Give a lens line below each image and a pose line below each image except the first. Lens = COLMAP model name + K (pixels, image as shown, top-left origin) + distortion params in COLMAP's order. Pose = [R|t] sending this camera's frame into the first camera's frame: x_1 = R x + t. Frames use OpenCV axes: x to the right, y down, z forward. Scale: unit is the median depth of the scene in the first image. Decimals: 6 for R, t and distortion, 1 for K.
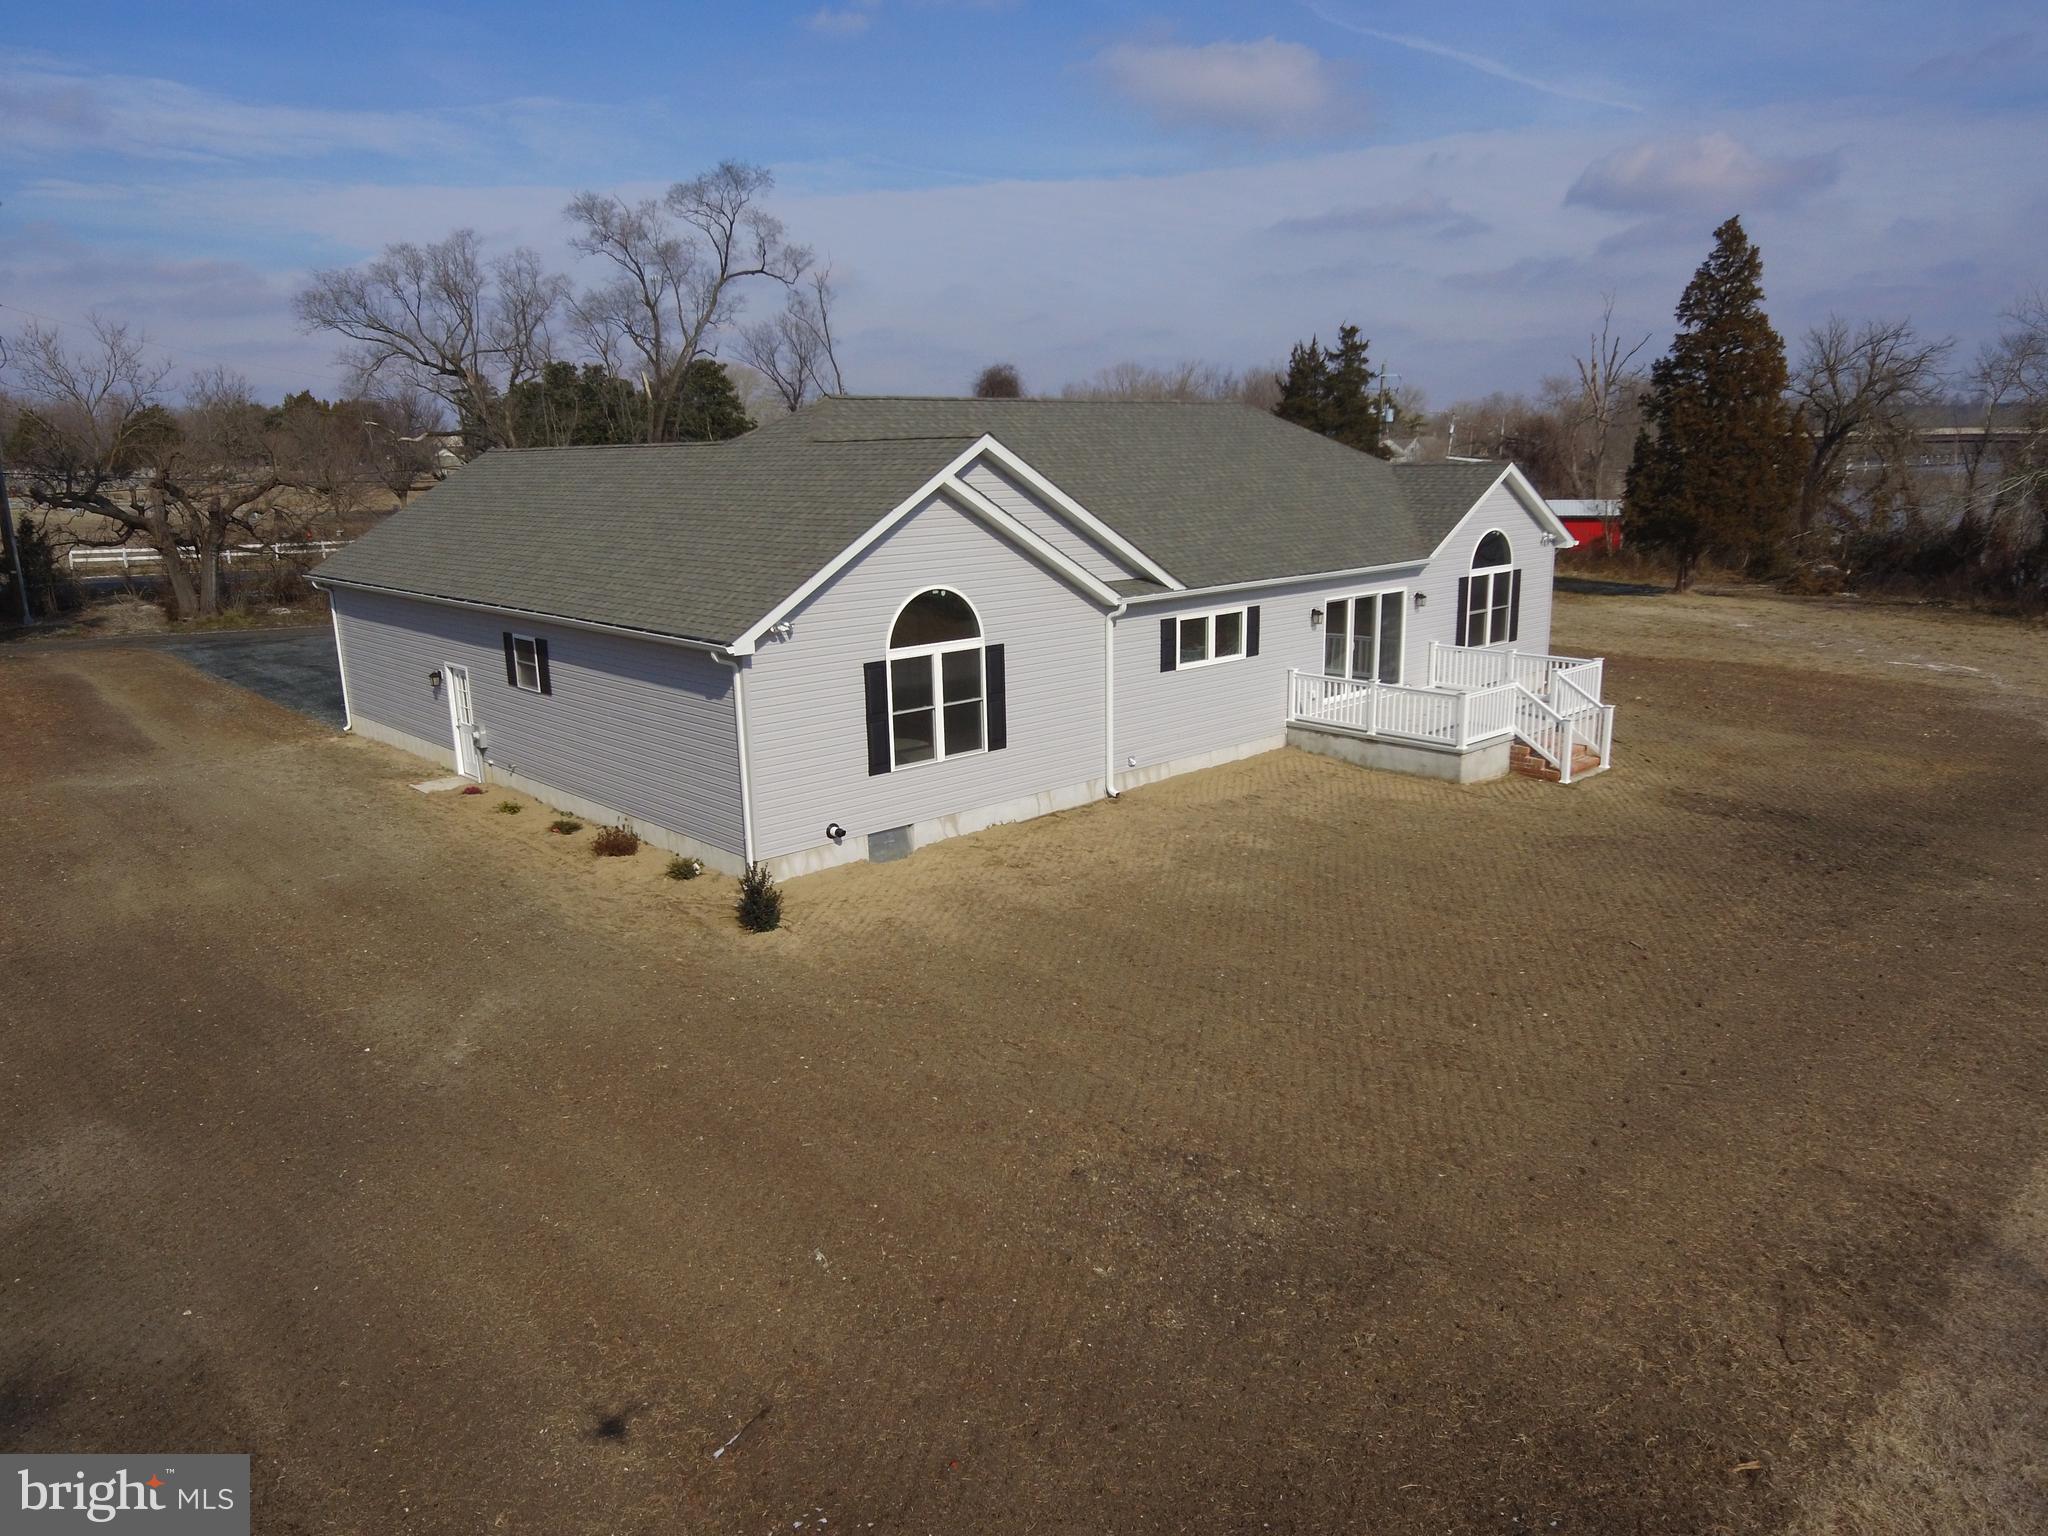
lens RADIAL K [[1394.9, 0, 1027.8], [0, 1394.9, 785.0], [0, 0, 1]] dist [-0.003951, 0.006017]
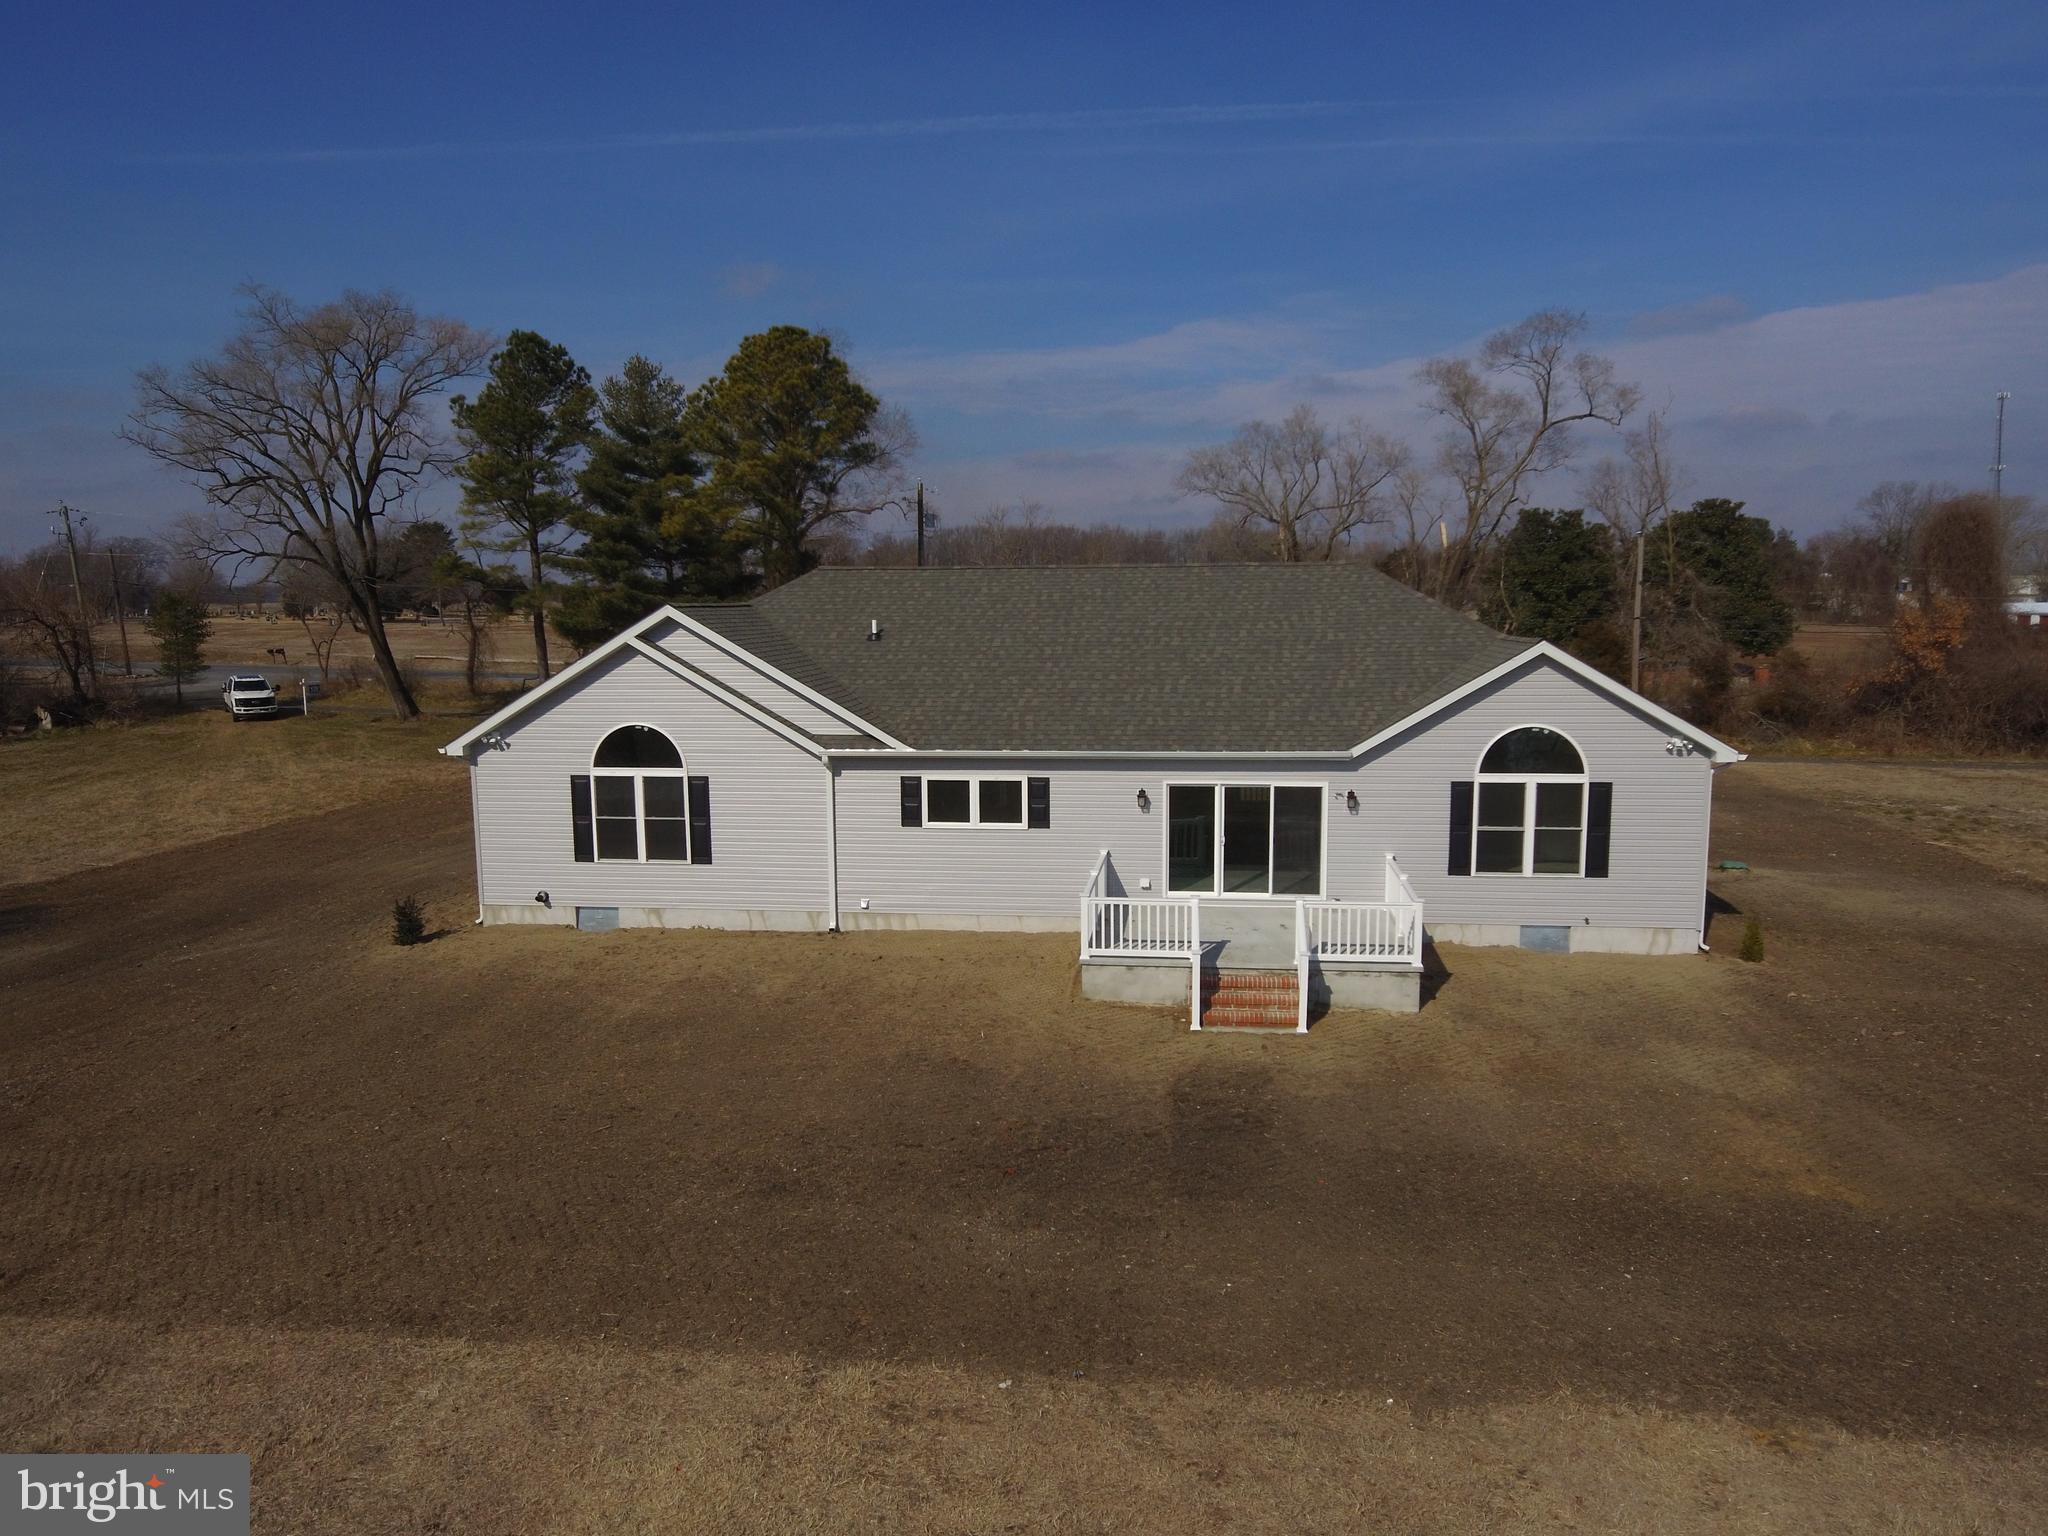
lens RADIAL K [[1394.9, 0, 1027.8], [0, 1394.9, 785.0], [0, 0, 1]] dist [-0.003951, 0.006017]
pose [[0.639218, 0.112978, -0.760681, 0.955199], [-0.184015, 0.982885, -0.008652, -0.120155], [0.746685, 0.145507, 0.649068, 0.384948]]
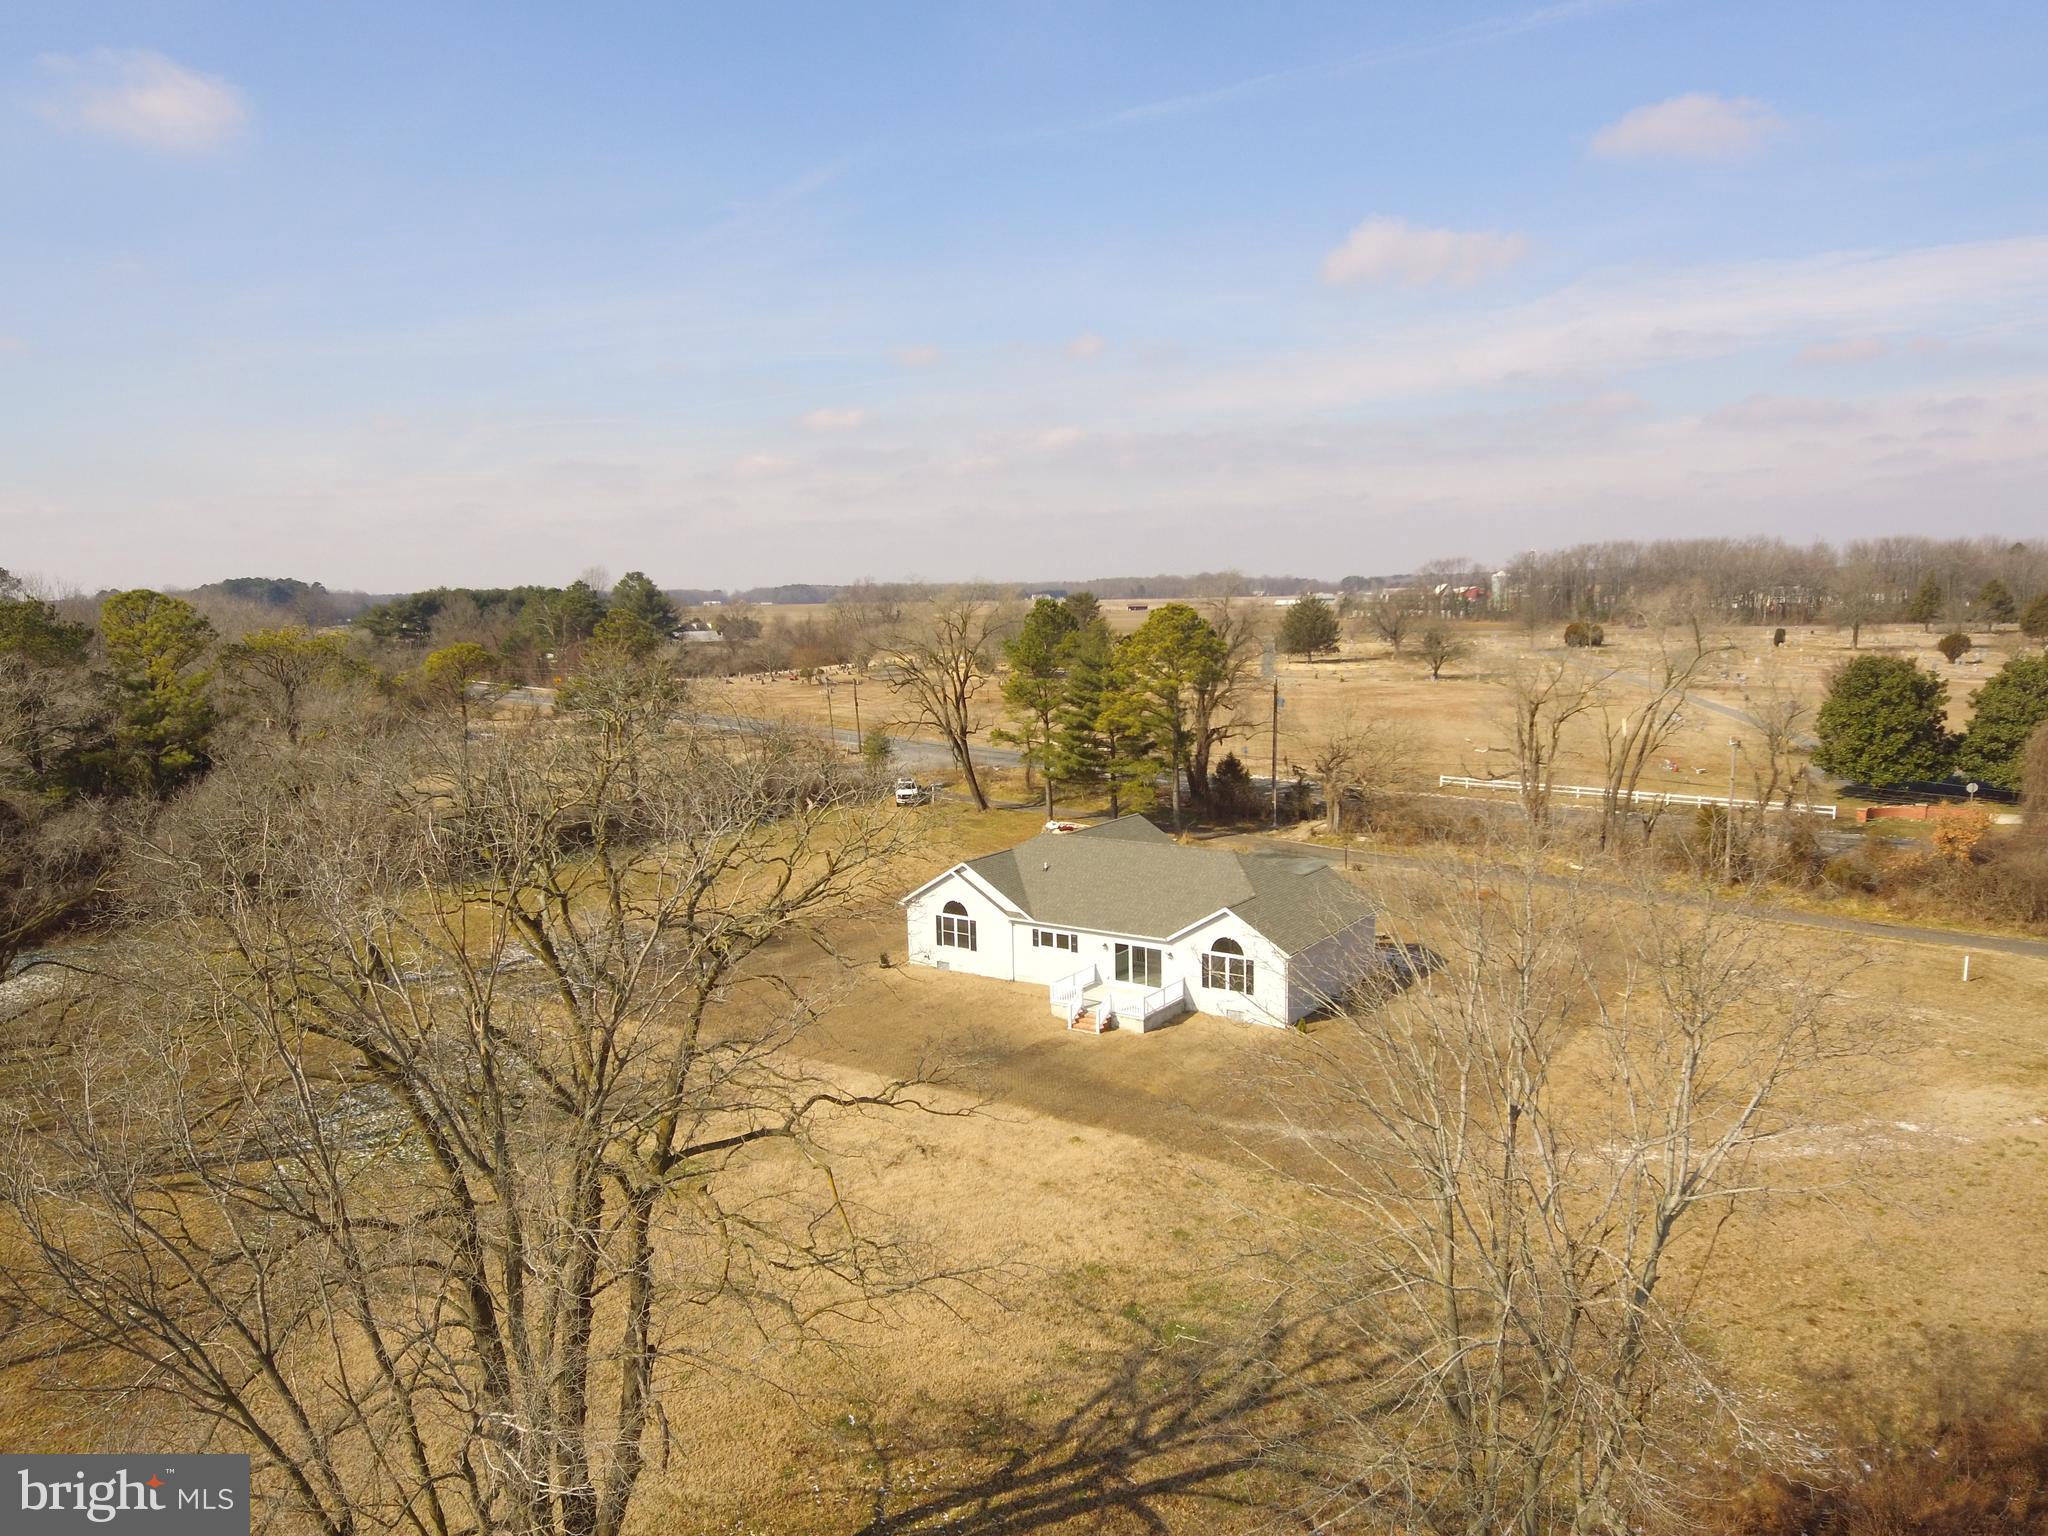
lens RADIAL K [[1394.9, 0, 1027.8], [0, 1394.9, 785.0], [0, 0, 1]] dist [-0.003951, 0.006017]
pose [[0.208342, 0.146494, -0.967023, 2.897202], [-0.211030, 0.972163, 0.101807, -0.710484], [0.955018, 0.182860, 0.233457, 0.241056]]
